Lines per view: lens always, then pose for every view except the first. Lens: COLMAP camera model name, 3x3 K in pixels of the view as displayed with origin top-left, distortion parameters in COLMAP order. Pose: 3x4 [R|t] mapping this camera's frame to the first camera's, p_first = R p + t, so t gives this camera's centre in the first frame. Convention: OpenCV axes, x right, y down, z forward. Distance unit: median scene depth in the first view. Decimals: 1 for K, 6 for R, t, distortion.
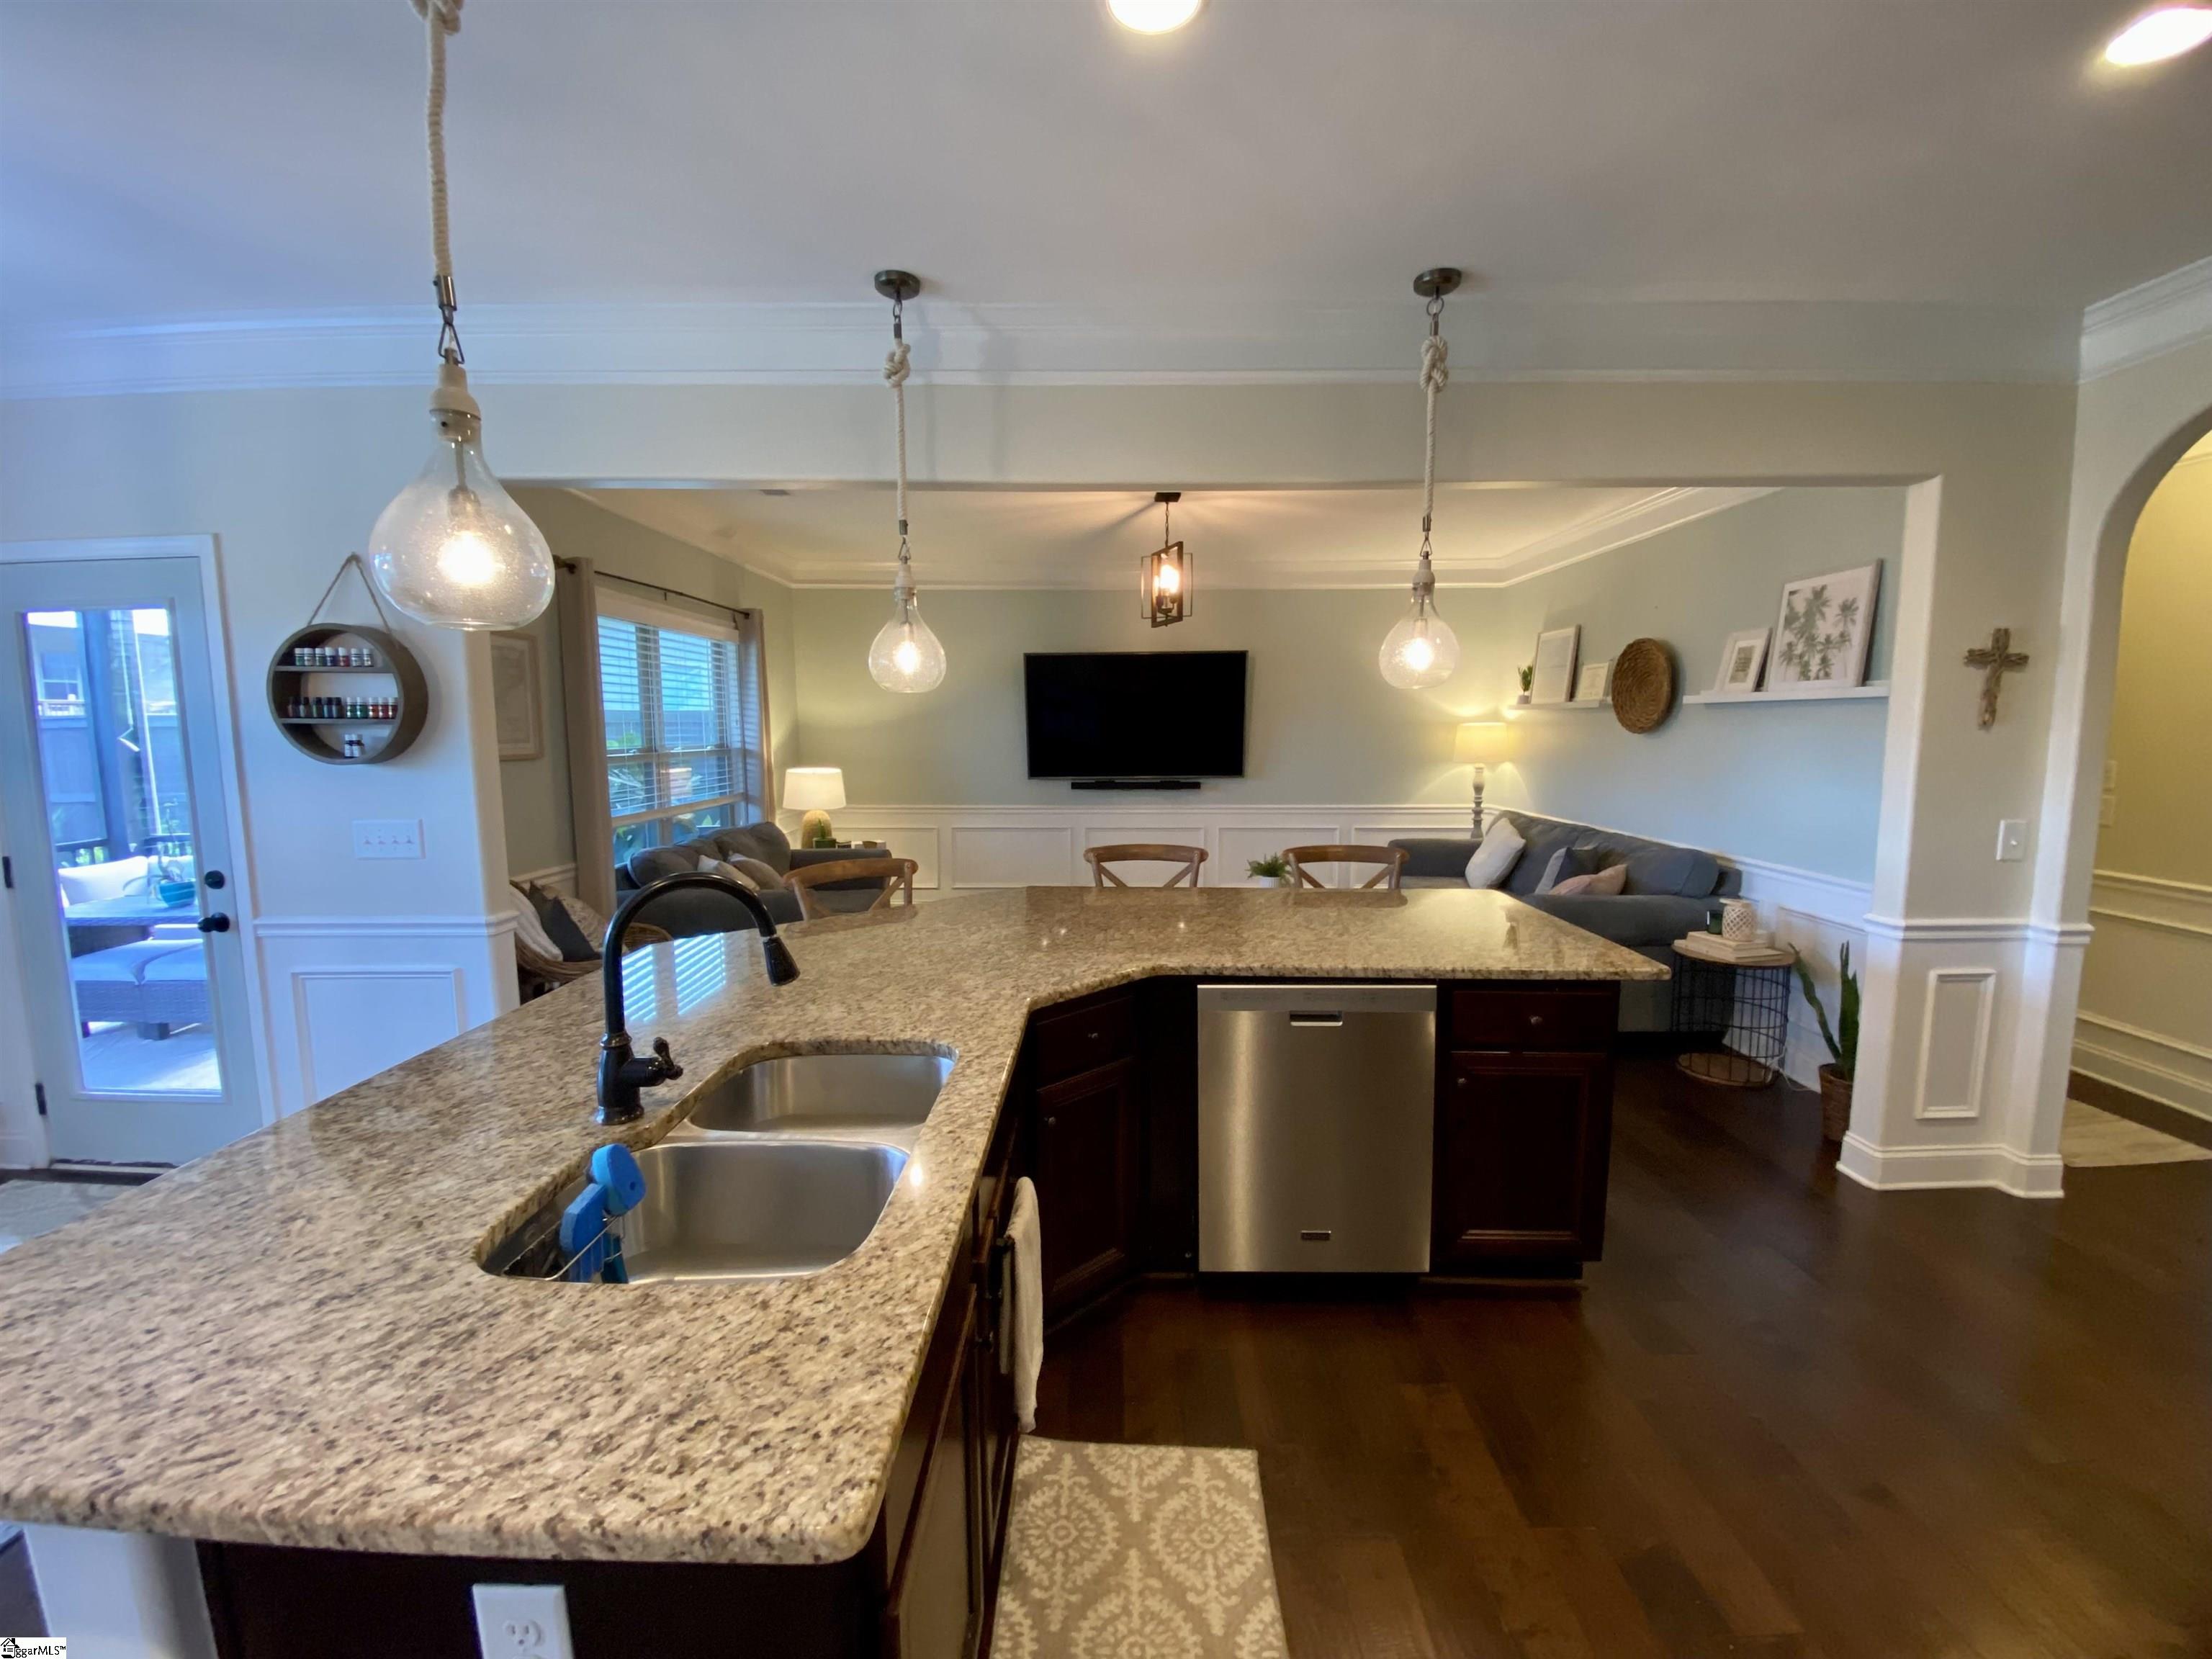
lens RADIAL K [[904.2, 0, 1095.7], [0, 904.2, 834.1], [0, 0, 1]] dist [-0.010987, -0.005973]
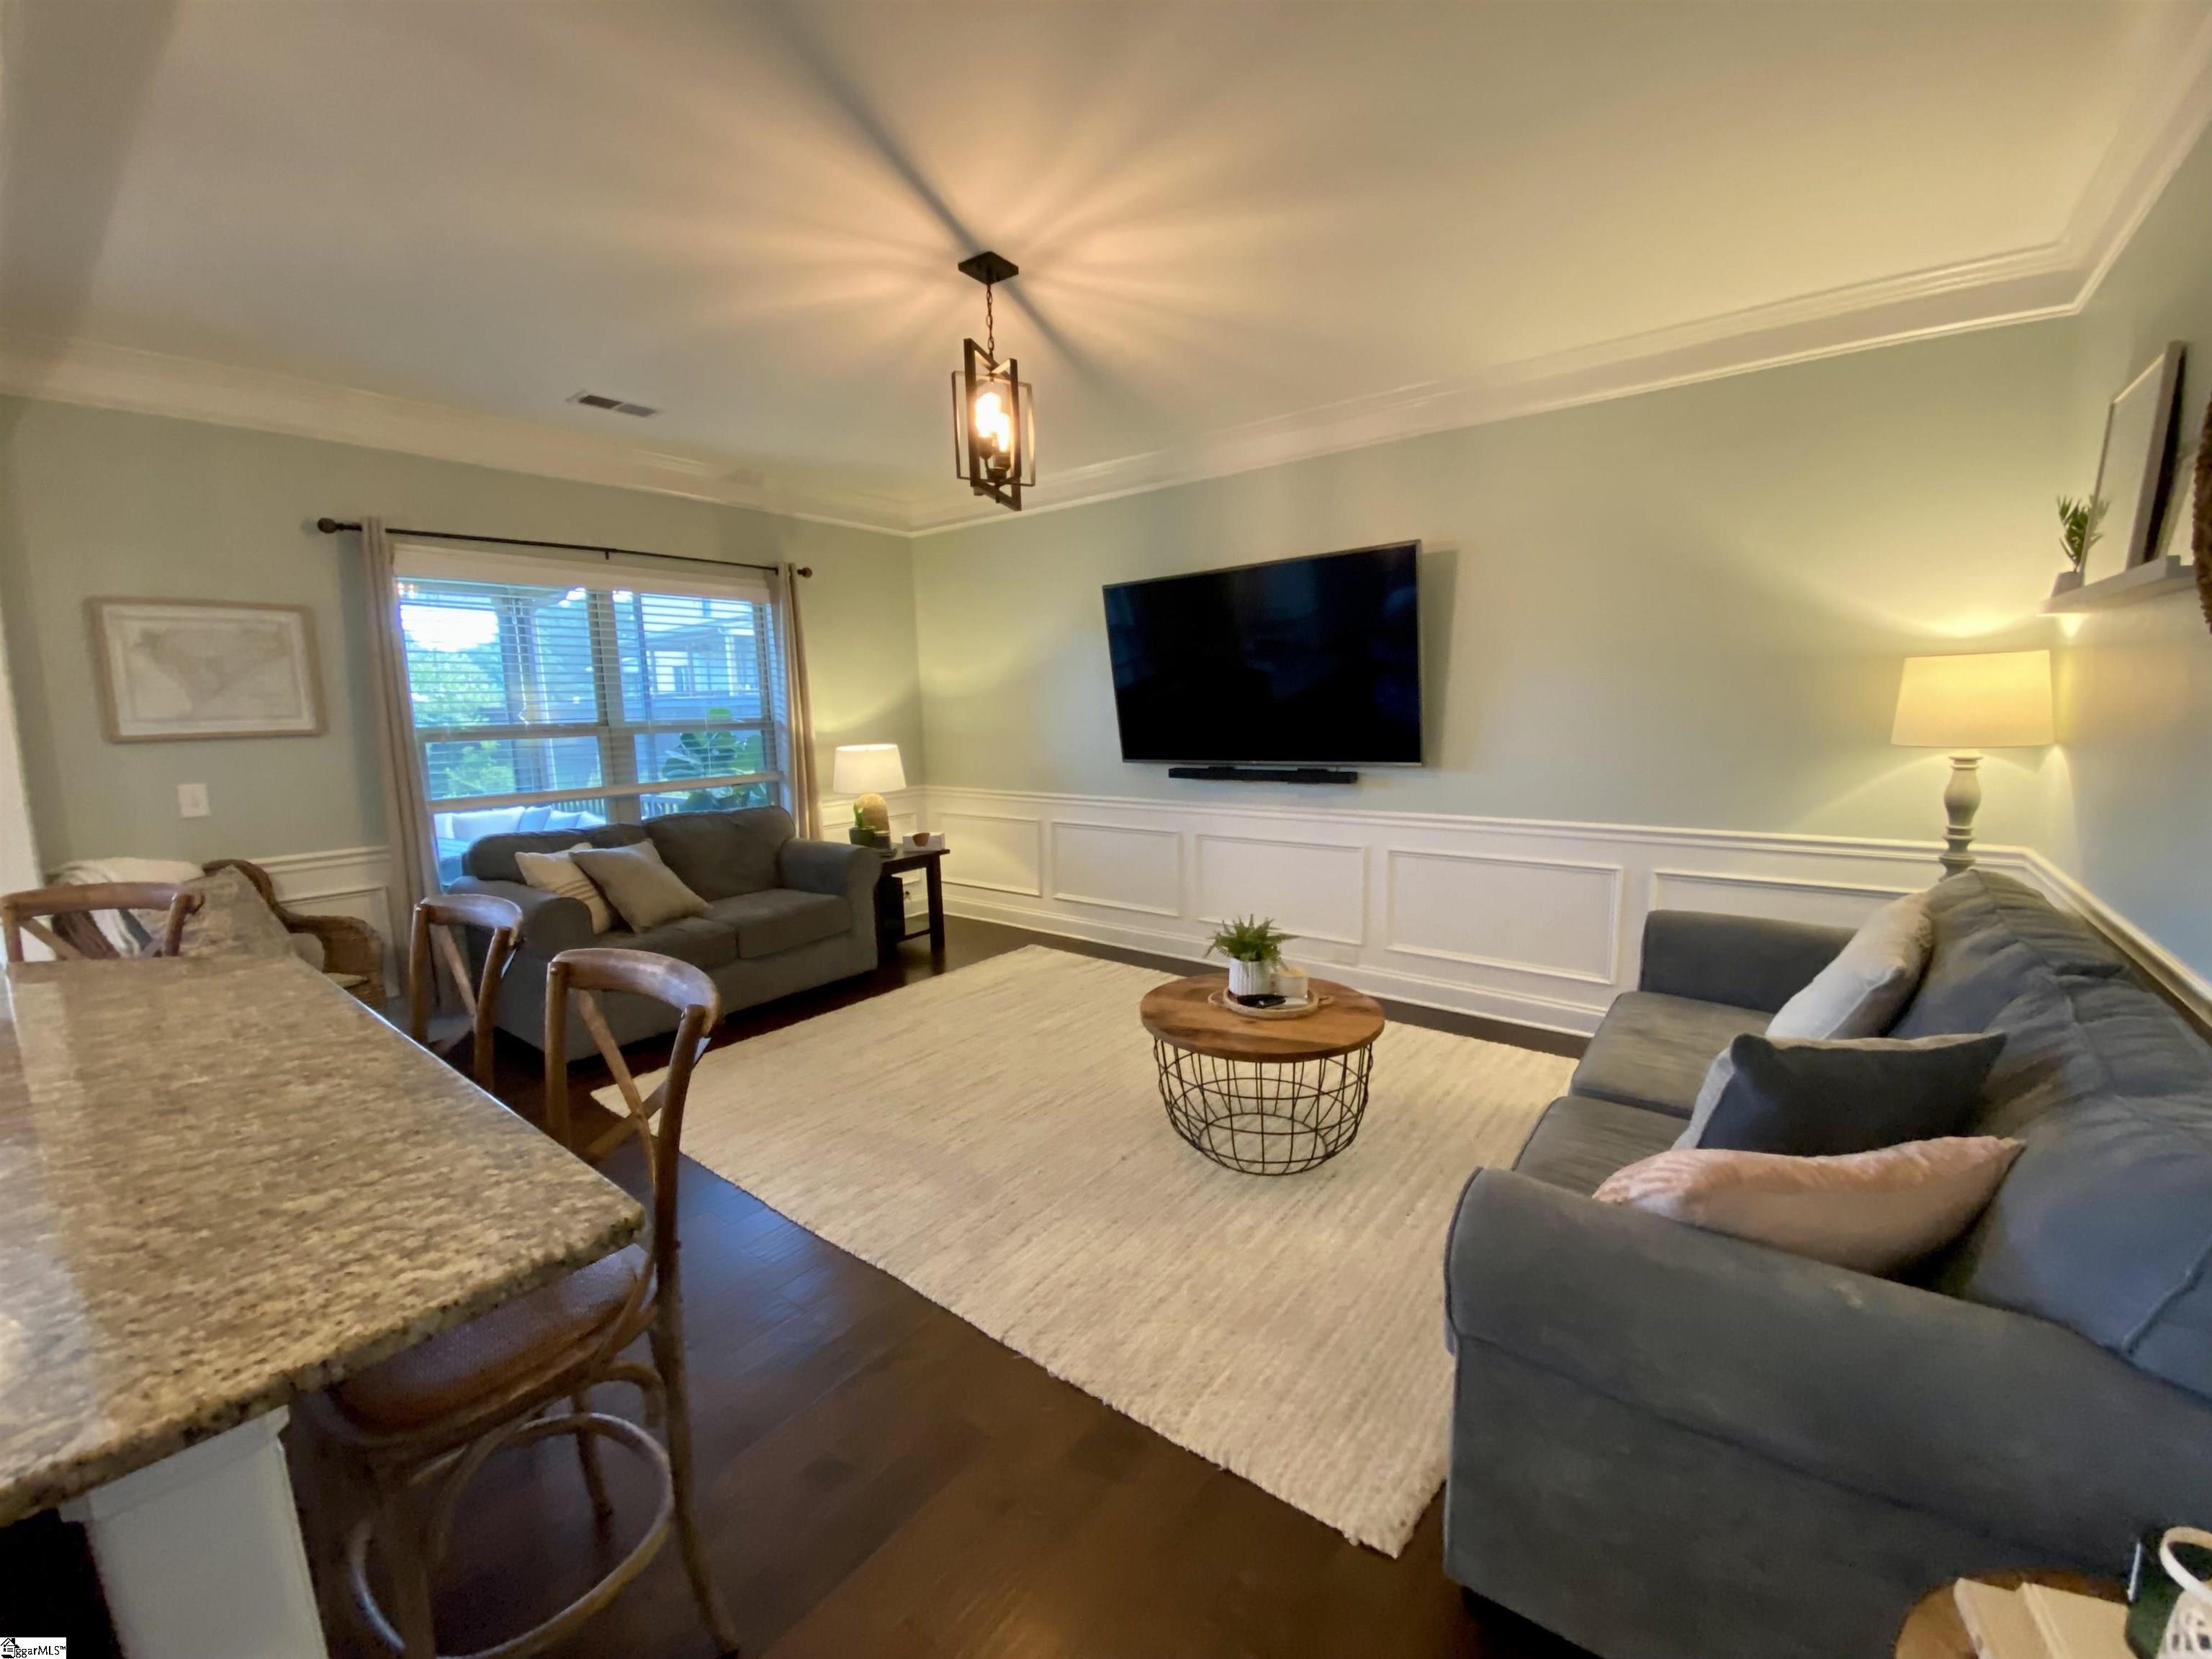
lens RADIAL K [[904.2, 0, 1088.8], [0, 904.2, 808.4], [0, 0, 1]] dist [-0.010987, -0.005973]
pose [[0.795183, 0.053019, -0.604047, 0.351931], [-0.050117, 0.998508, 0.021667, -0.038807], [0.604295, 0.013043, 0.796654, 0.424478]]
